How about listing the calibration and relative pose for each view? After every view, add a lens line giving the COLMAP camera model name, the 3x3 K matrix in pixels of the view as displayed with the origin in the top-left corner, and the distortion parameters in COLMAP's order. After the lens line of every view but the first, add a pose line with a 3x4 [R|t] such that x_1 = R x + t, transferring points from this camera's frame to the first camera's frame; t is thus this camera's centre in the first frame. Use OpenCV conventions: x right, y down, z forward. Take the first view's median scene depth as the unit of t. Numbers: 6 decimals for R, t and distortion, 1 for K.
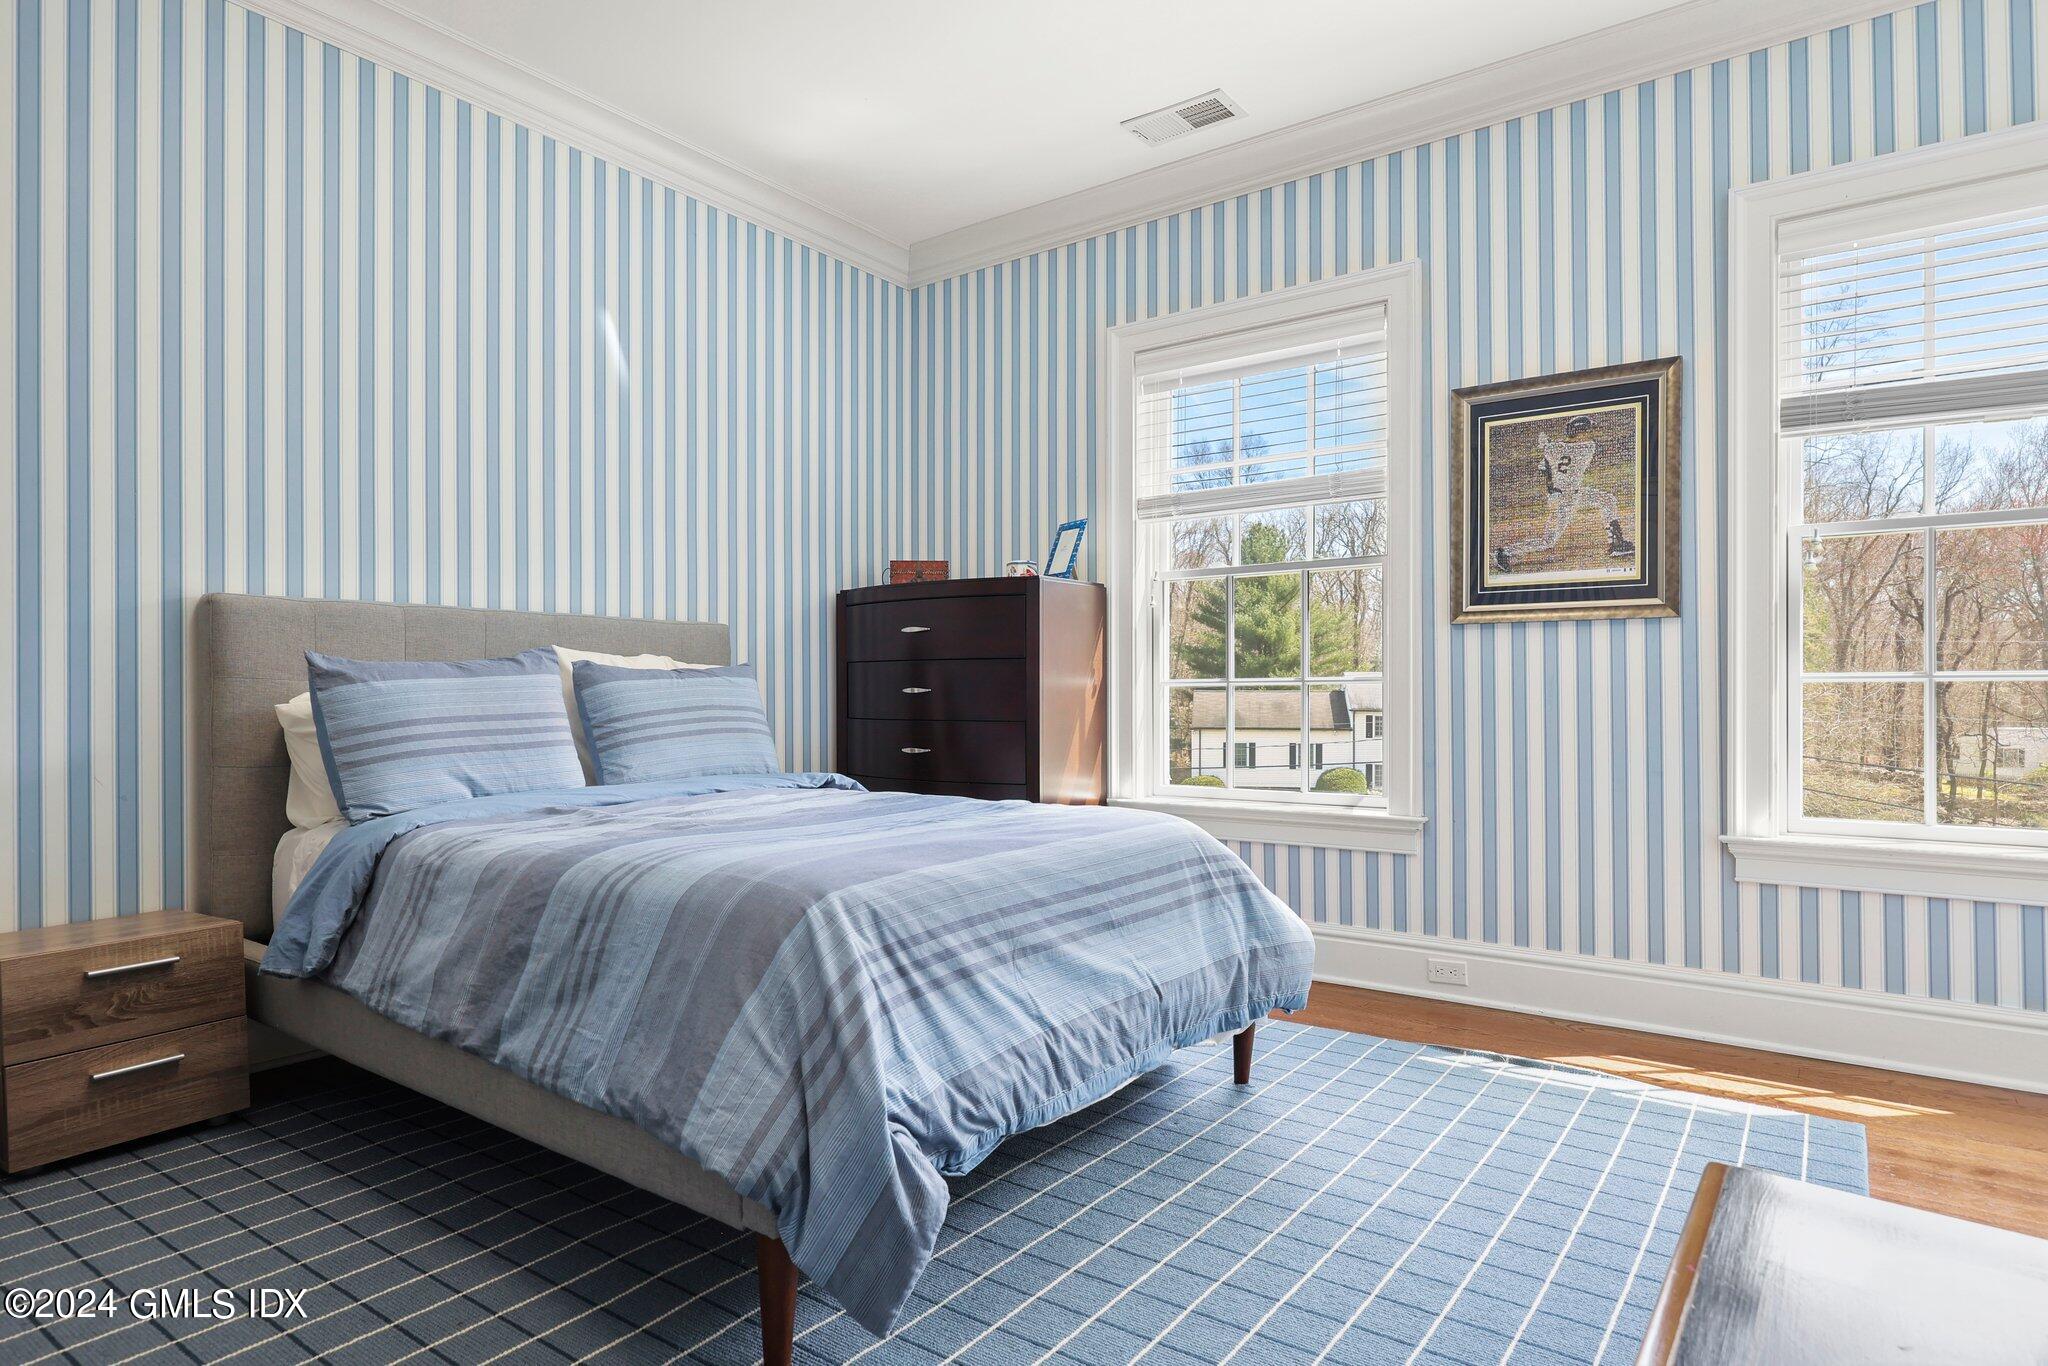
lens RADIAL K [[1166.7, 0, 1019.1], [0, 1166.7, 688.1], [0, 0, 1]] dist [0.004438, -0.000758]
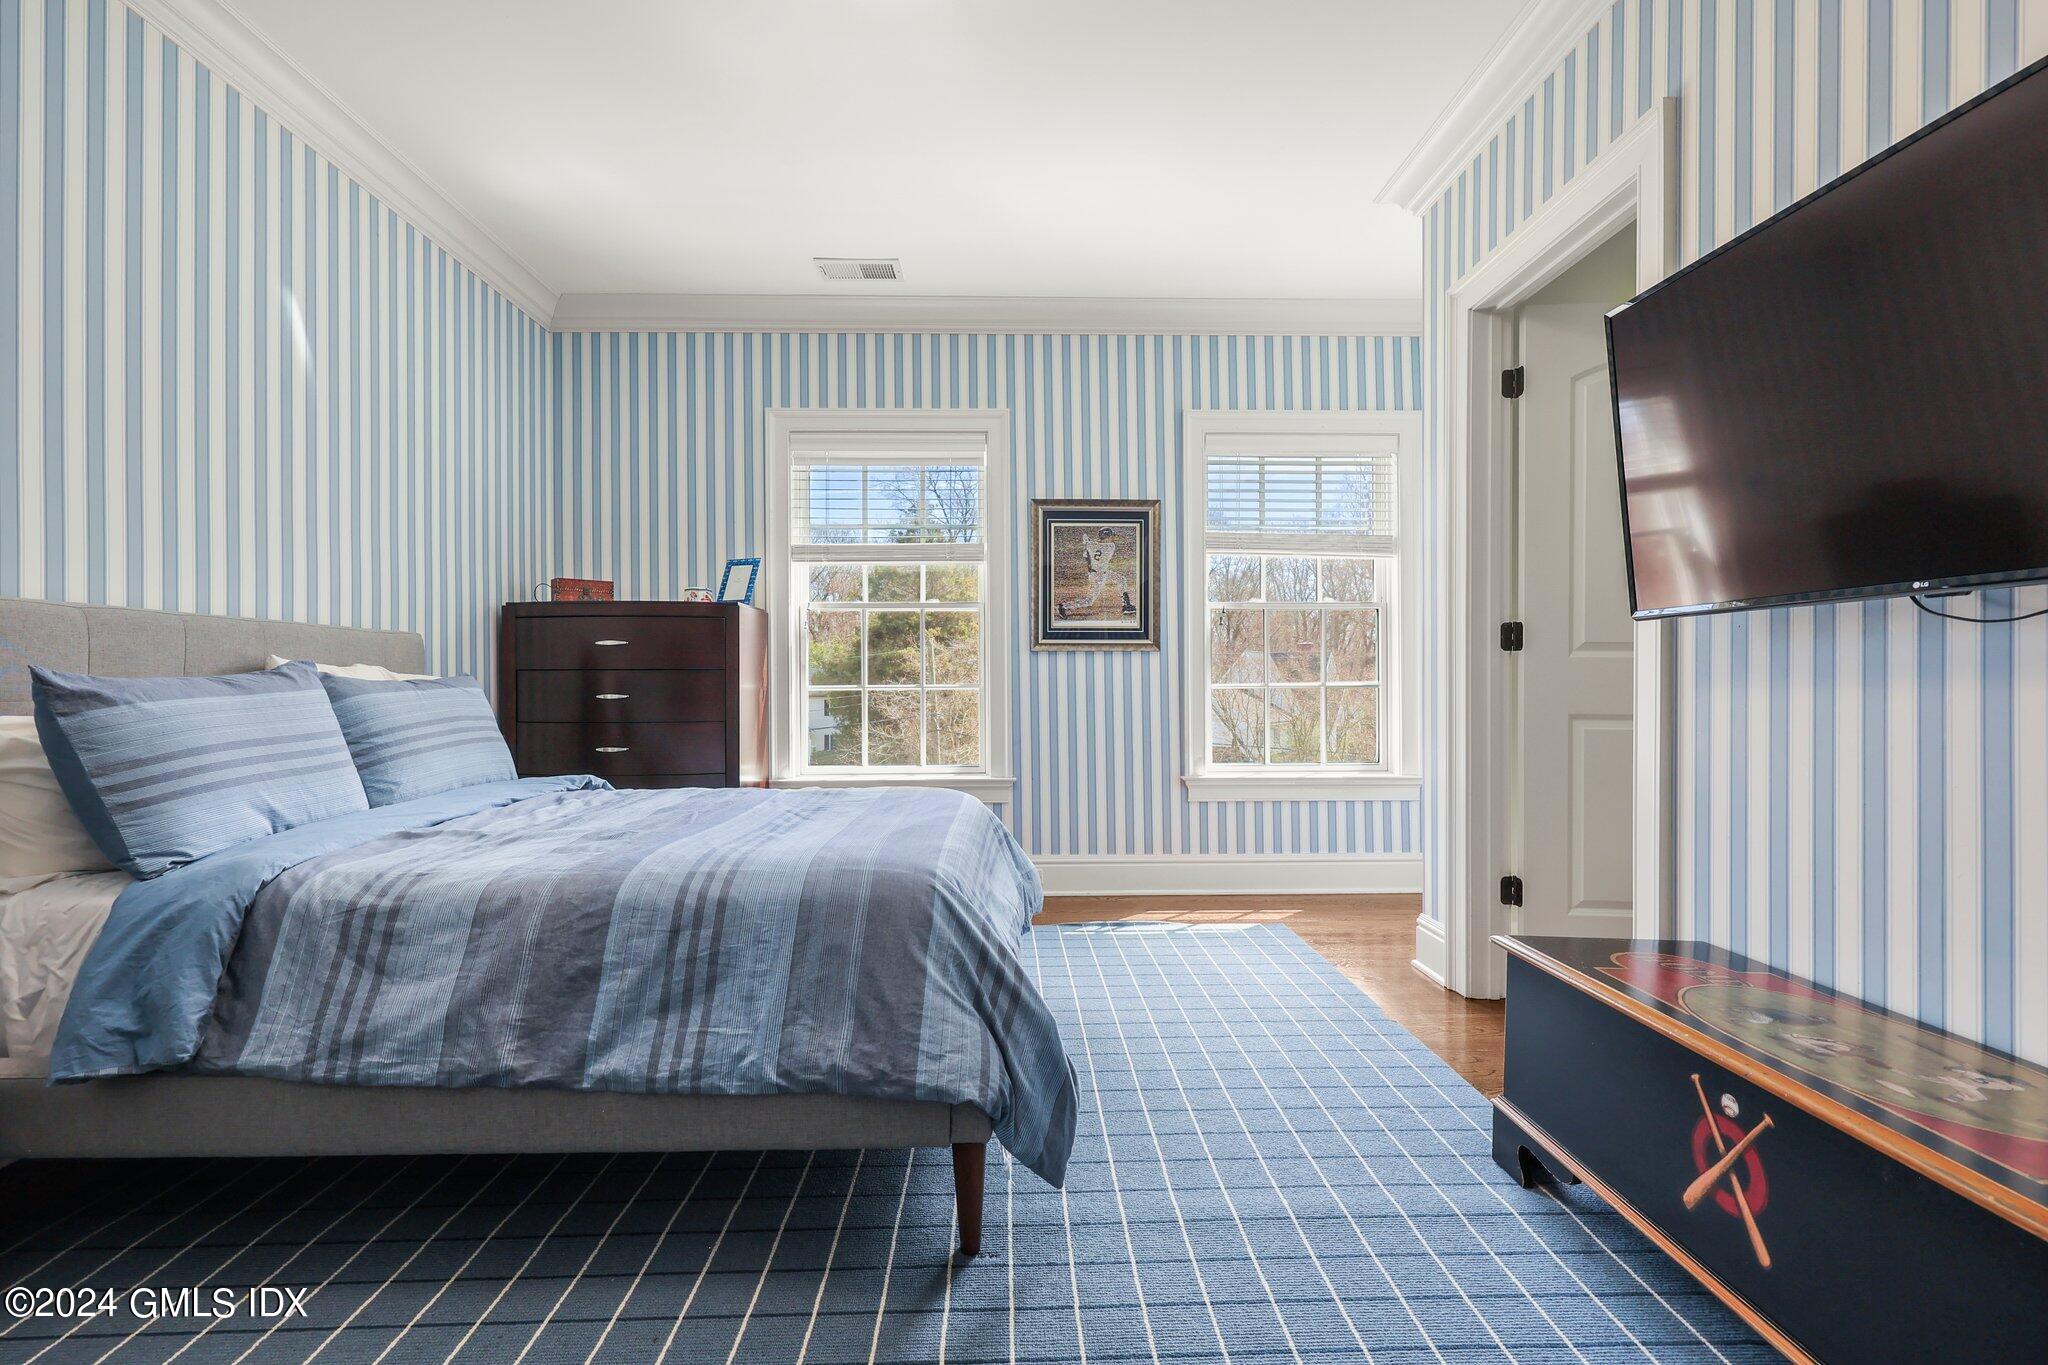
lens RADIAL K [[877.8, 0, 1026.8], [0, 877.8, 674.8], [0, 0, 1]] dist [0.003029, -0.000470]
pose [[0.784088, 0.003231, 0.620642, -0.390424], [0.000017, 0.999986, -0.005227, -0.019331], [-0.620650, 0.004109, 0.784077, 0.106453]]
